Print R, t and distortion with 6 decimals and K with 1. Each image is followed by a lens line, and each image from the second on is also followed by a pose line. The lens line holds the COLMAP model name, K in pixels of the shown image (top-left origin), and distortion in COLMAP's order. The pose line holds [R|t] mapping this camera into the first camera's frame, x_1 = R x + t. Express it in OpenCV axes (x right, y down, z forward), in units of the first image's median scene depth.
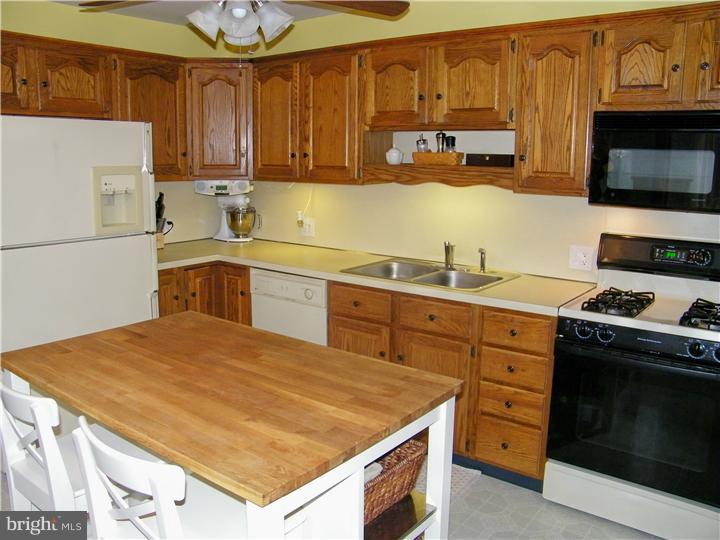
lens RADIAL K [[613.1, 0, 355.6], [0, 613.1, 272.8], [0, 0, 1]] dist [-0.169389, 0.112967]
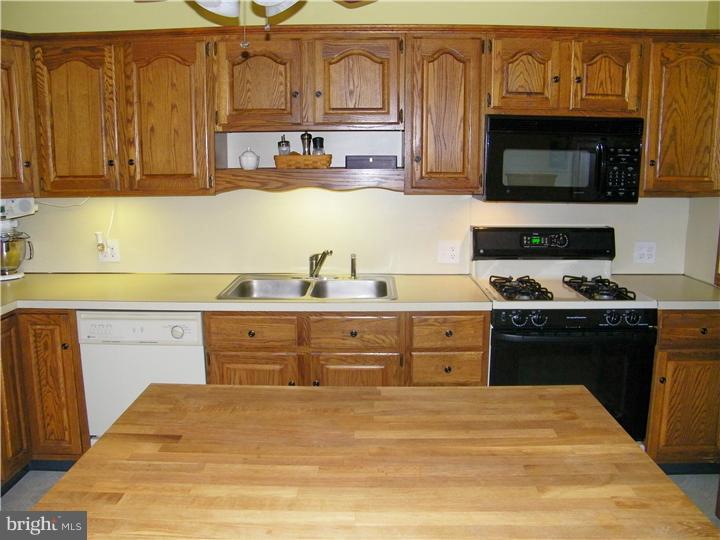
lens RADIAL K [[613.1, 0, 358.2], [0, 613.1, 271.1], [0, 0, 1]] dist [-0.169389, 0.112967]
pose [[0.799095, -0.122468, 0.588599, -0.406725], [0.121405, 0.991734, 0.041525, -0.058737], [-0.588819, 0.038276, 0.807358, 0.241445]]
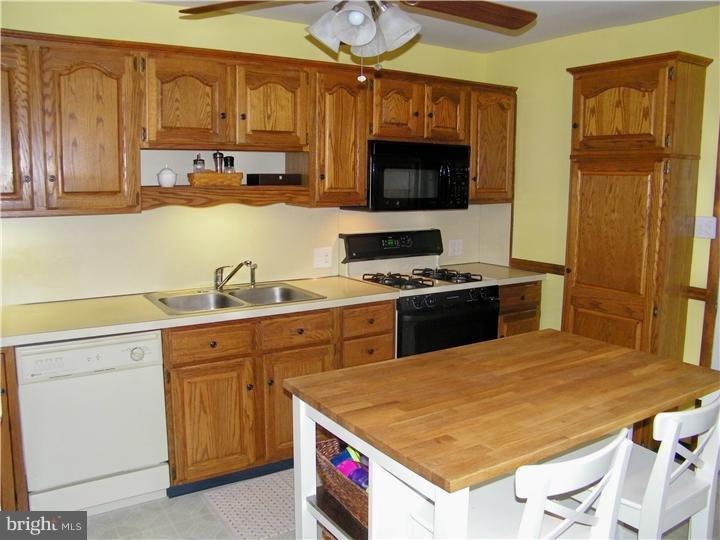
lens RADIAL K [[613.1, 0, 355.3], [0, 613.1, 272.3], [0, 0, 1]] dist [-0.169389, 0.112967]
pose [[0.331157, -0.151232, 0.931378, -0.800010], [0.172523, 0.980137, 0.097807, -0.111304], [-0.927670, 0.128295, 0.350670, 0.536086]]
